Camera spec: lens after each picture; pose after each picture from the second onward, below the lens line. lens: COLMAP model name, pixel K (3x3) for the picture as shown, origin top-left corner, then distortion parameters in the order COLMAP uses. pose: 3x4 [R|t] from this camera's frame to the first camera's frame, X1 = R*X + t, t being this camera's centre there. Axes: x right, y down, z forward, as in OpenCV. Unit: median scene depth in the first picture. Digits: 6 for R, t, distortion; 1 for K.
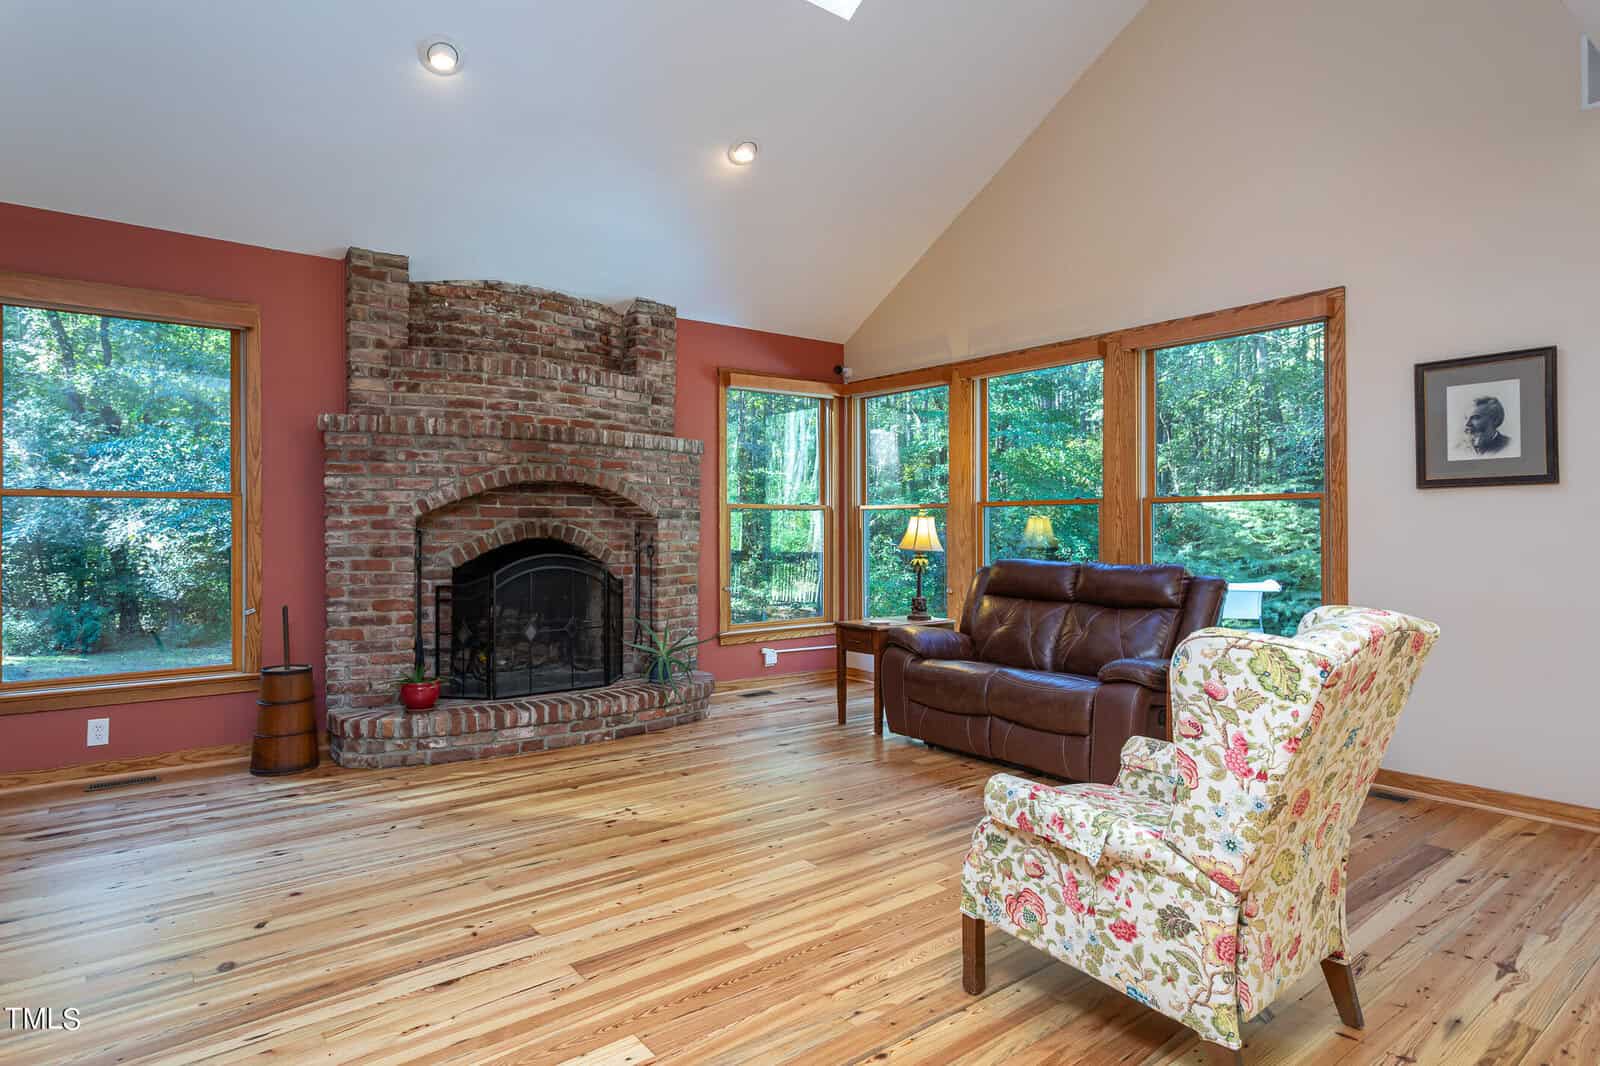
lens RADIAL K [[874.5, 0, 797.5], [0, 874.5, 526.4], [0, 0, 1]] dist [0.005486, 0.000398]
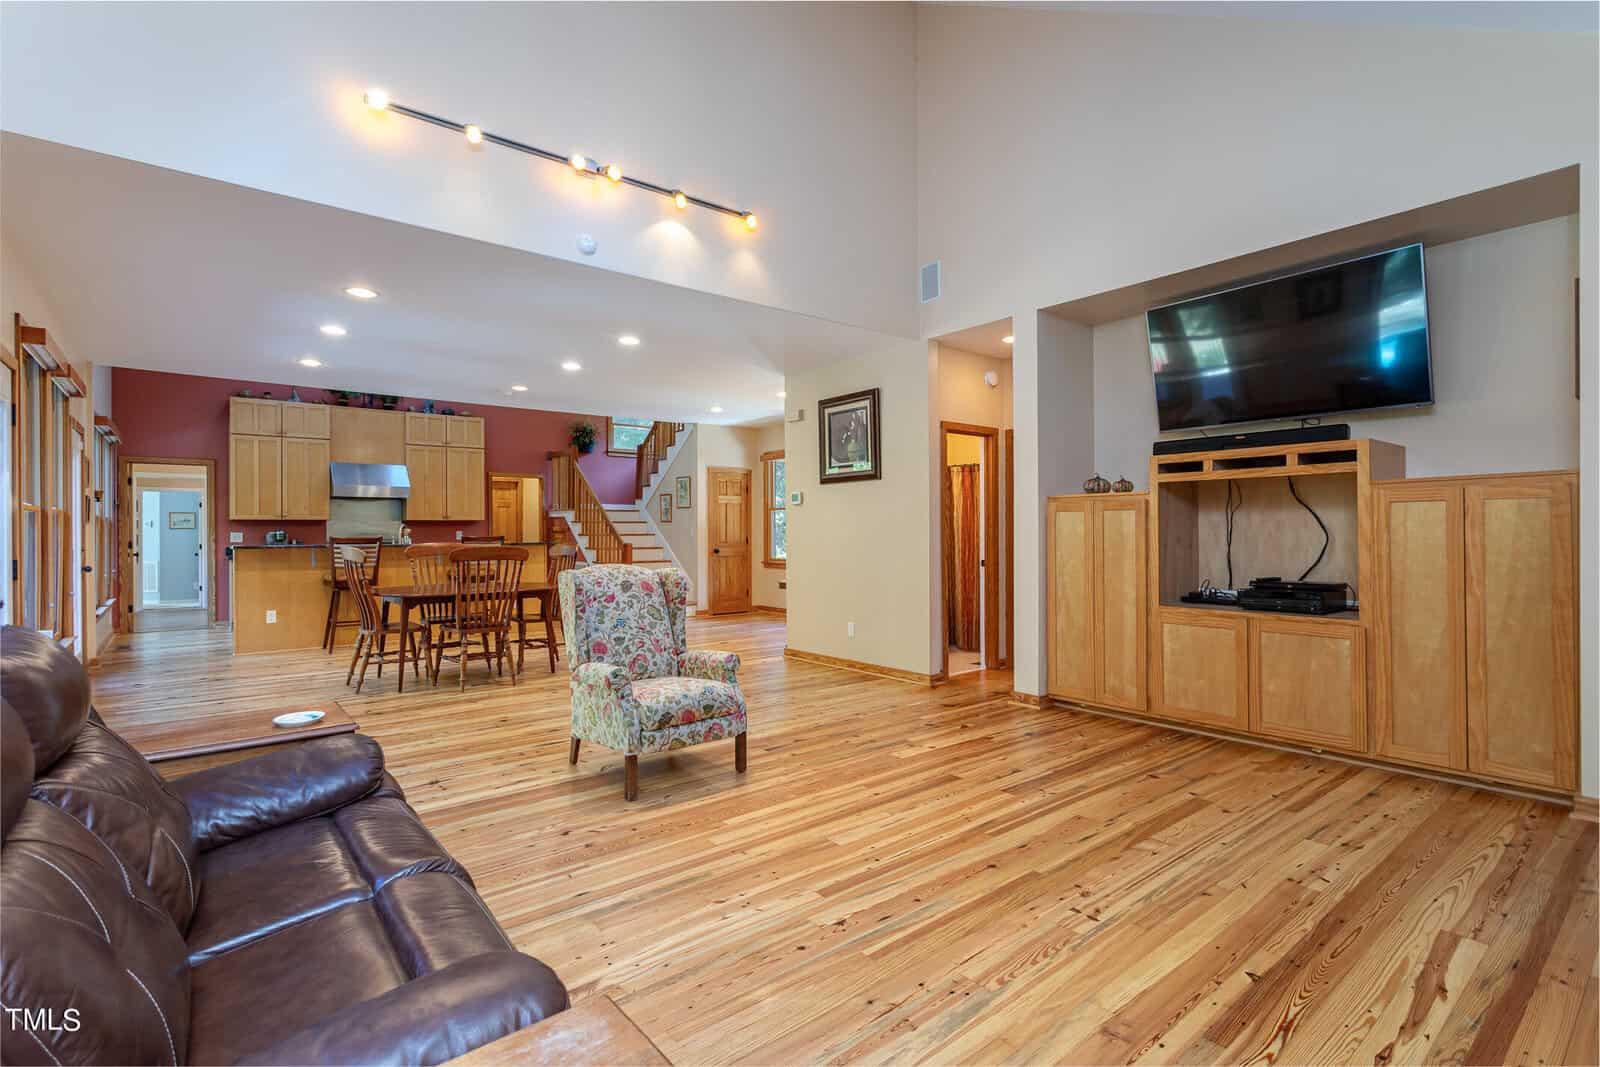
lens RADIAL K [[748.2, 0, 795.7], [0, 748.2, 530.8], [0, 0, 1]] dist [0.000751, 0.000270]
pose [[-0.999892, 0.004946, -0.013866, 0.073435], [0.004938, 0.999988, 0.000565, -0.000763], [0.013869, 0.000497, -0.999904, 1.952459]]
